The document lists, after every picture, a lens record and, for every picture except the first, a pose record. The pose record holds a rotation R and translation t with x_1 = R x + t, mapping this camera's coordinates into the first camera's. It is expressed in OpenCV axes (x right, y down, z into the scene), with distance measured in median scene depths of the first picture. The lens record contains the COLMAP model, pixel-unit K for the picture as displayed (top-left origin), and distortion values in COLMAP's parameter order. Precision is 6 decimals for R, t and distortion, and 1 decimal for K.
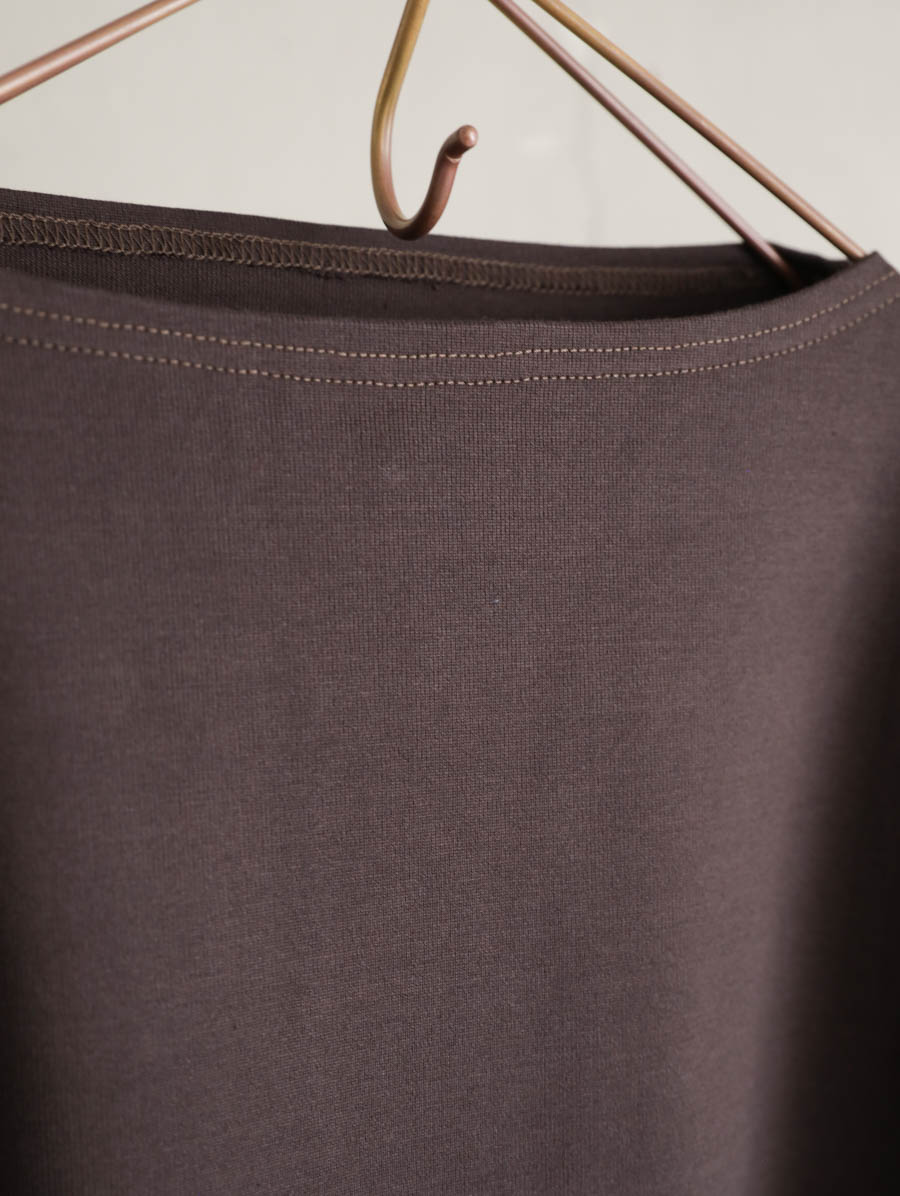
lens RADIAL K [[1660.1, 0, 450.0], [0, 1660.1, 598.0], [0, 0, 1]] dist [0.001760, 0.028485]
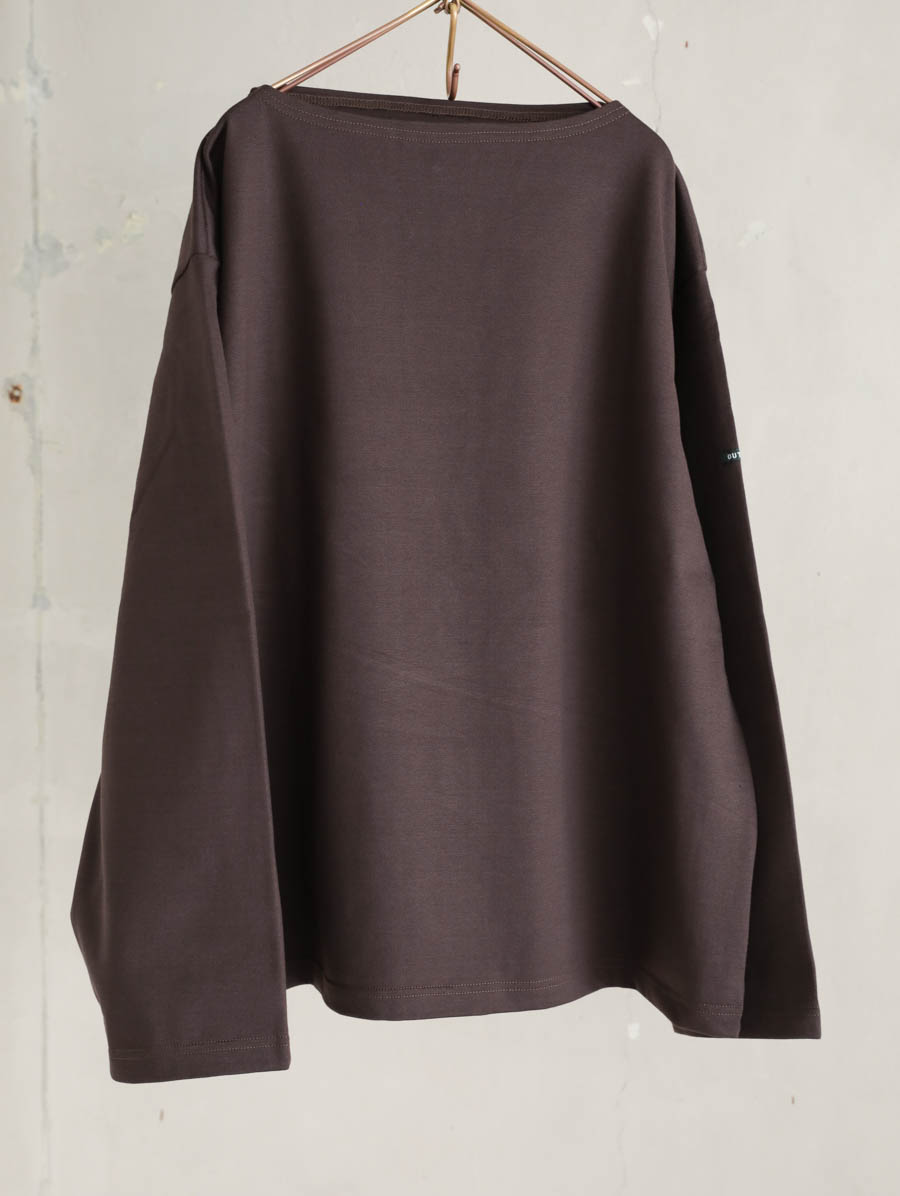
lens RADIAL K [[1660.1, 0, 450.0], [0, 1660.1, 598.0], [0, 0, 1]] dist [0.001760, 0.028485]
pose [[0.959304, 0.037596, -0.279861, 0.893433], [-0.035316, 0.999289, 0.013187, 0.692863], [0.280158, -0.002767, 0.959950, -2.056031]]
